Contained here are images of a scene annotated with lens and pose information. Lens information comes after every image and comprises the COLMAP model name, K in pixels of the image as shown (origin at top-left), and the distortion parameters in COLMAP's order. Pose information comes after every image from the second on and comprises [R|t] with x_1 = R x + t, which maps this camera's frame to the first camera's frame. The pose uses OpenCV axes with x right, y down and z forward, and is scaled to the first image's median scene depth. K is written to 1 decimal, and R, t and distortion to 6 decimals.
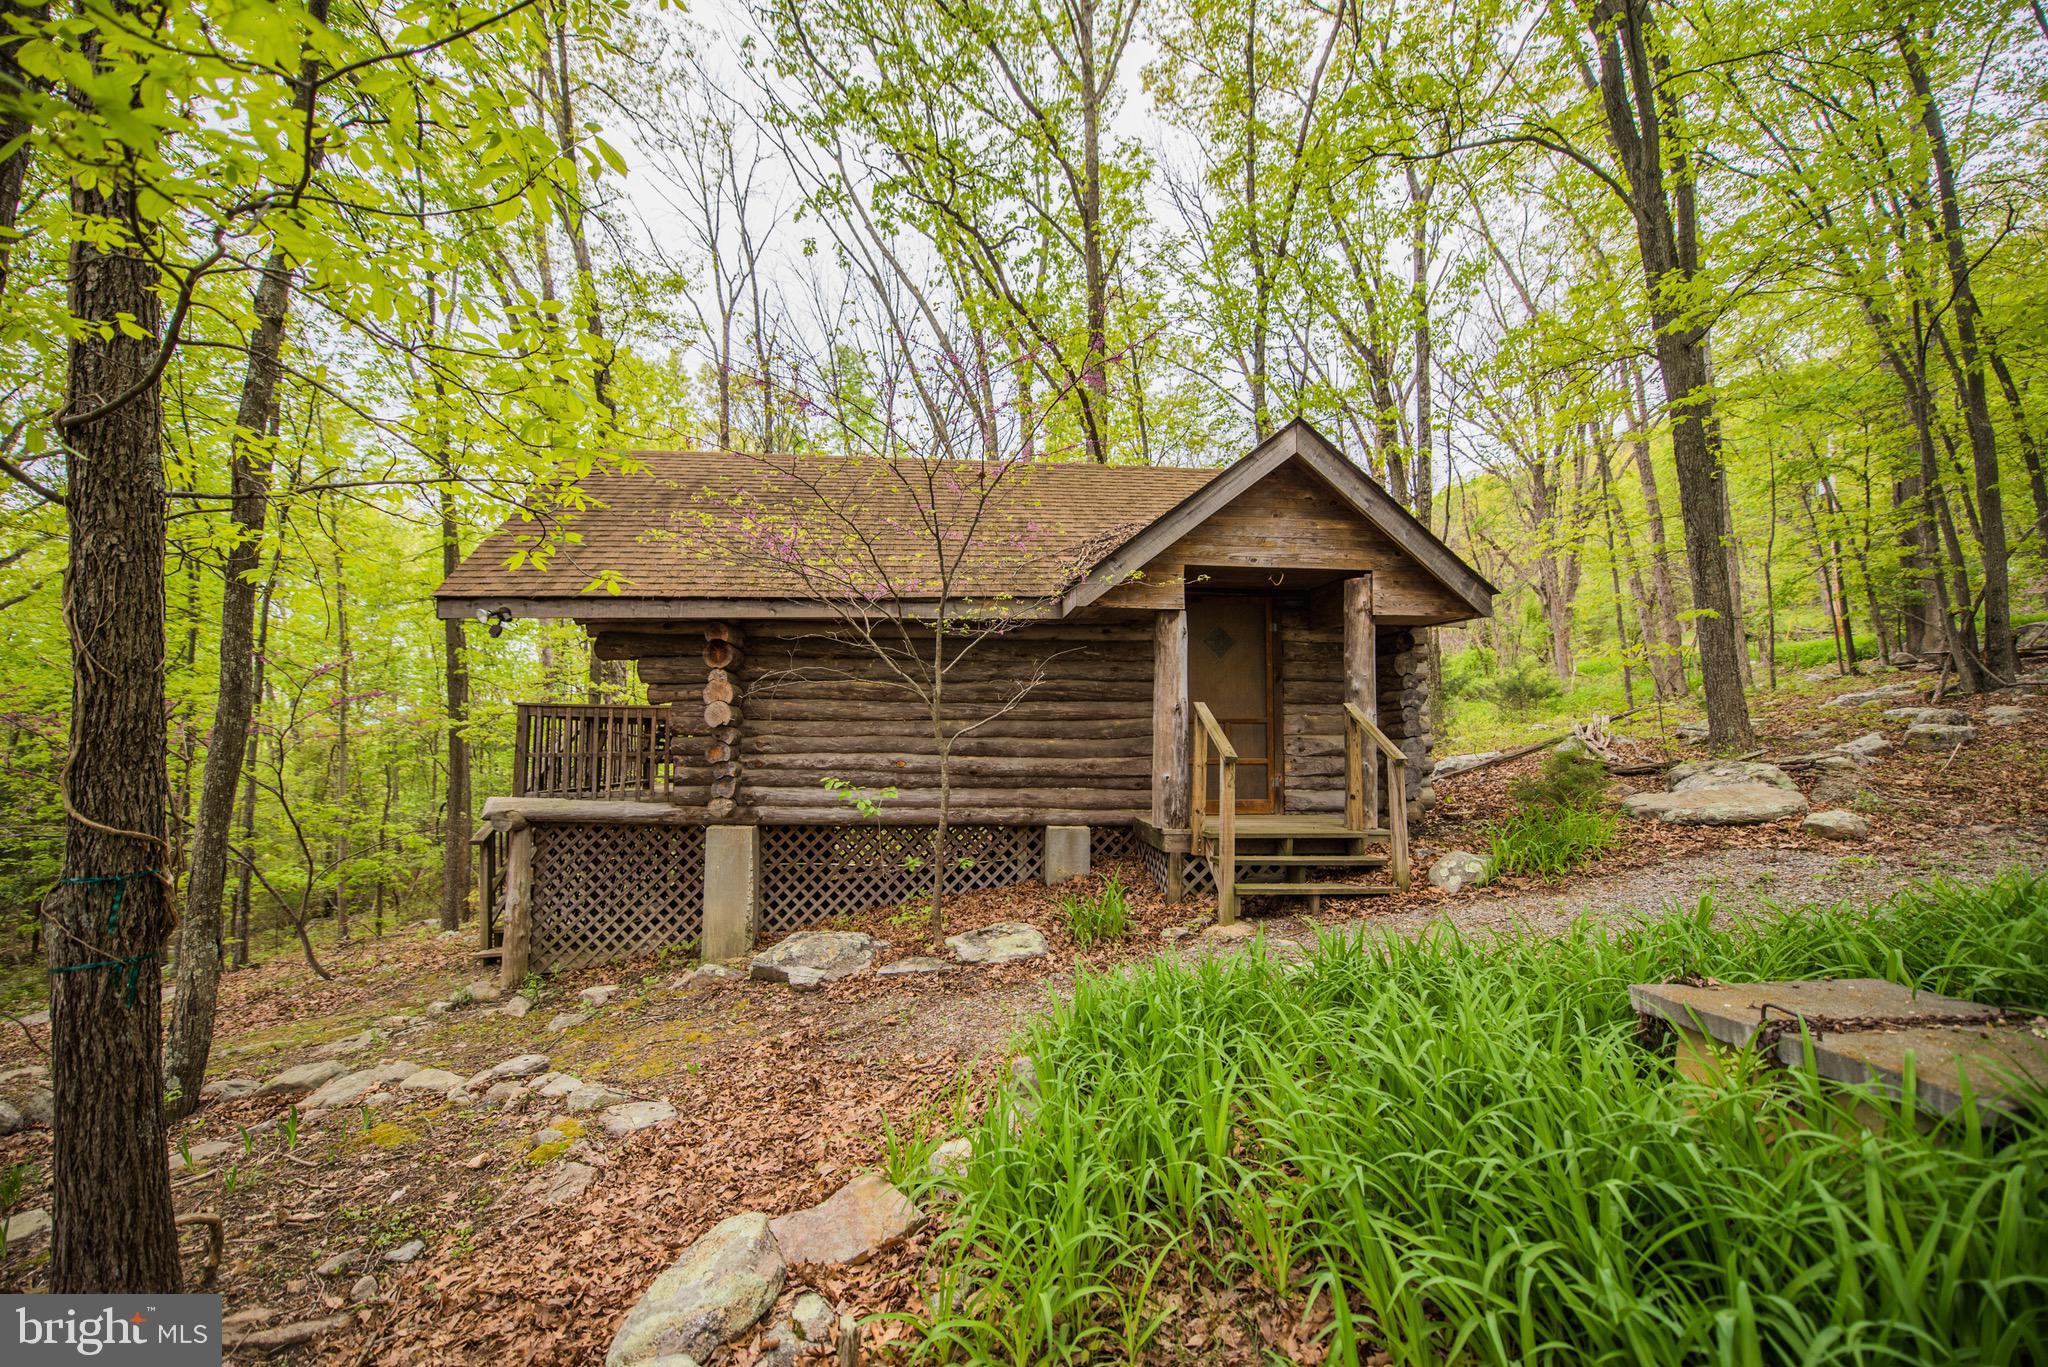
lens RADIAL K [[812.5, 0, 1026.4], [0, 812.5, 684.8], [0, 0, 1]] dist [-0.016312, -0.001347]
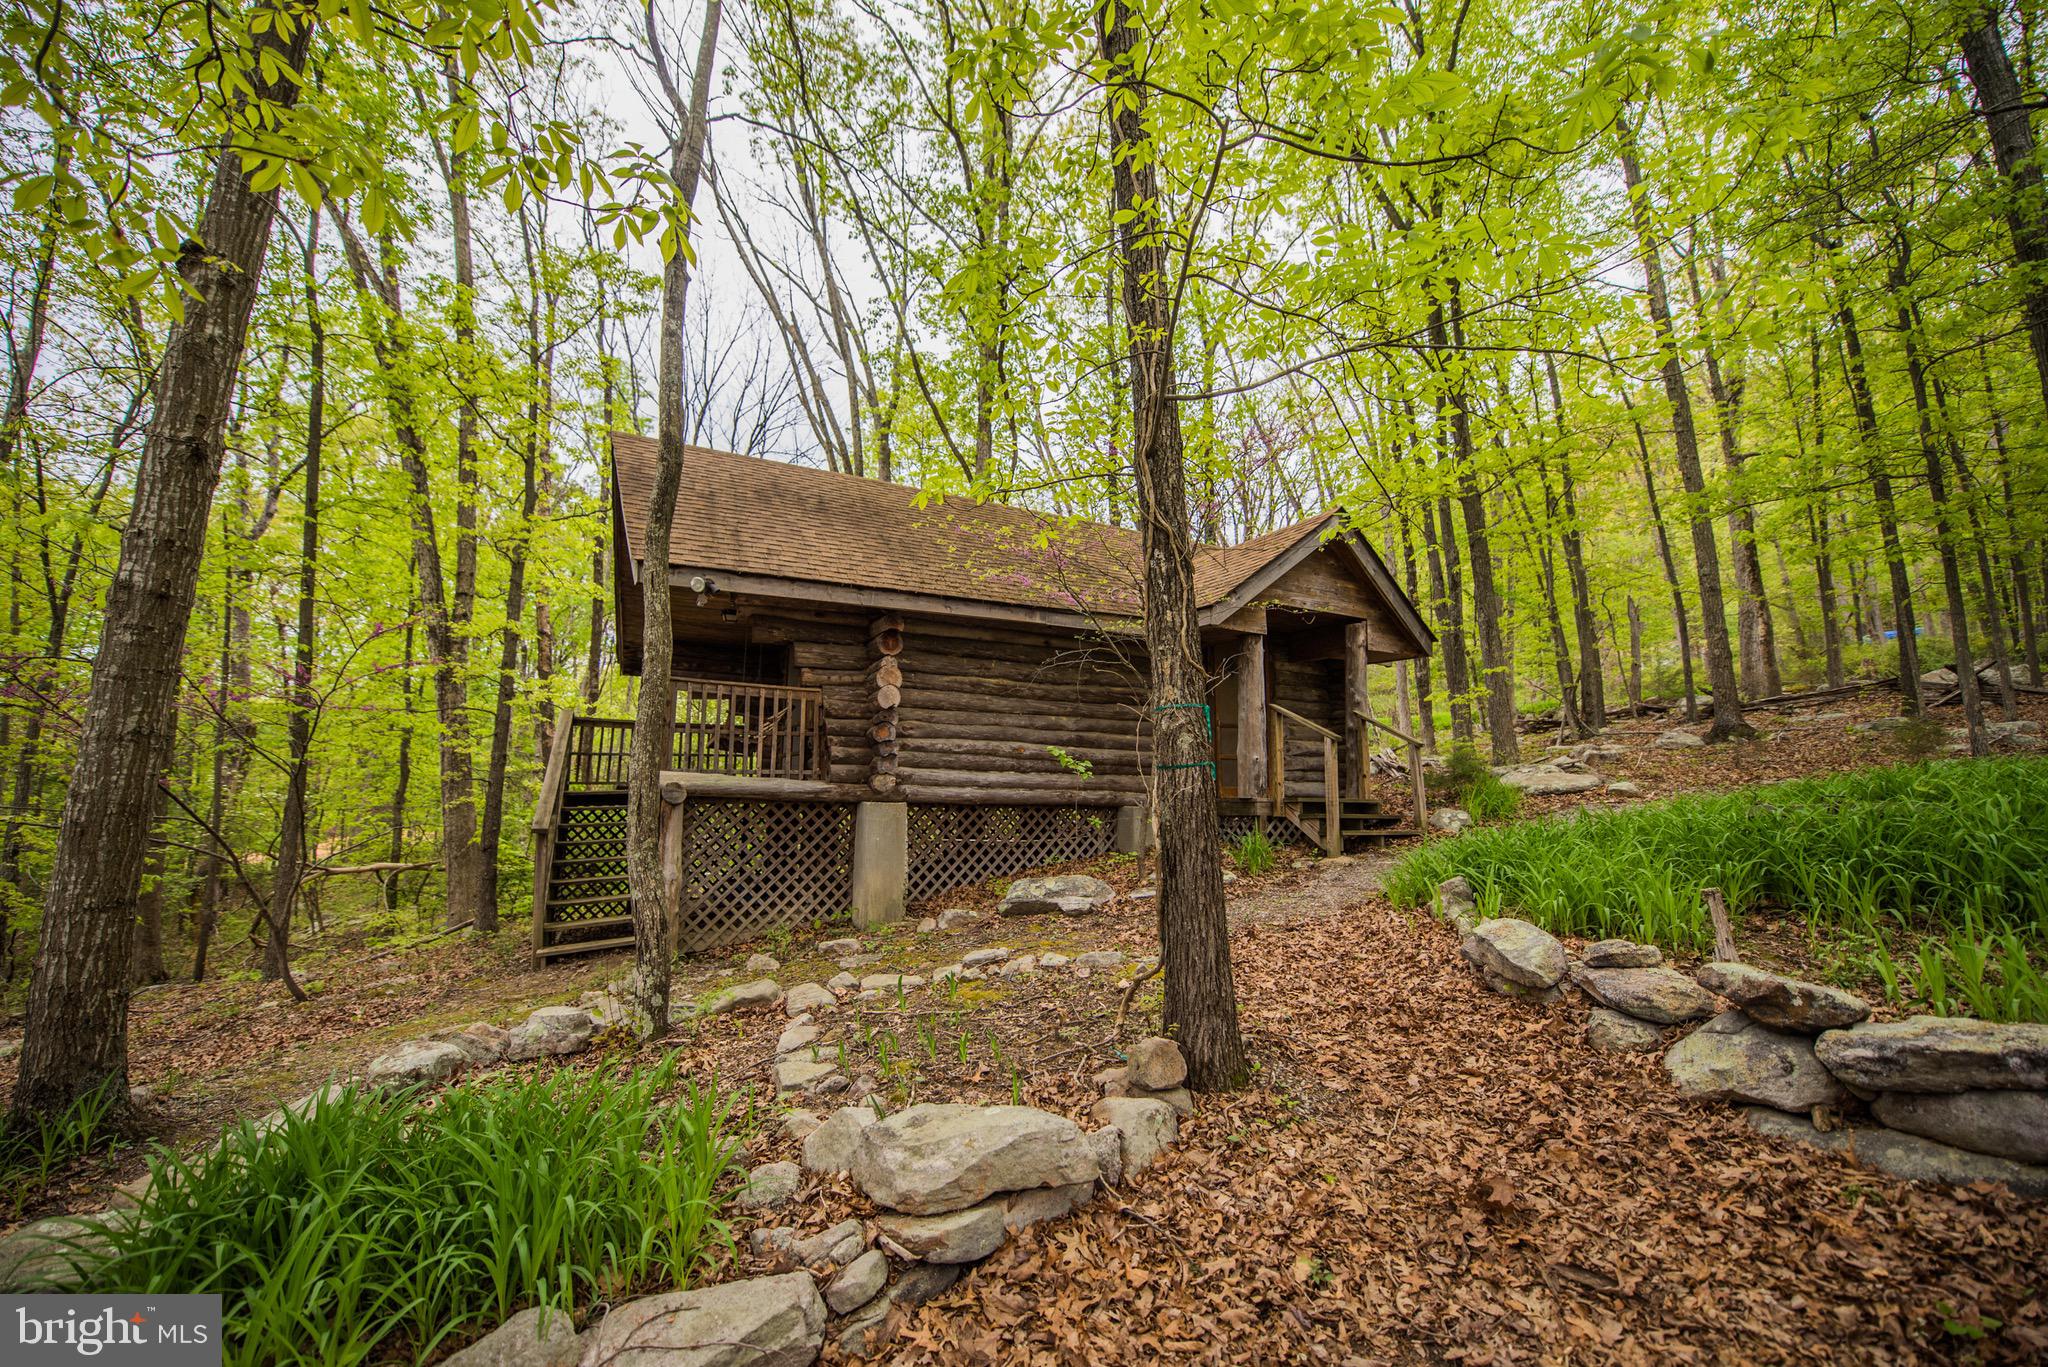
lens RADIAL K [[812.5, 0, 1018.0], [0, 812.5, 684.9], [0, 0, 1]] dist [-0.016312, -0.001347]
pose [[0.928556, 0.059435, 0.366404, -0.607383], [-0.032000, 0.996240, -0.080507, 0.100506], [-0.369811, 0.063030, 0.926966, -0.081602]]
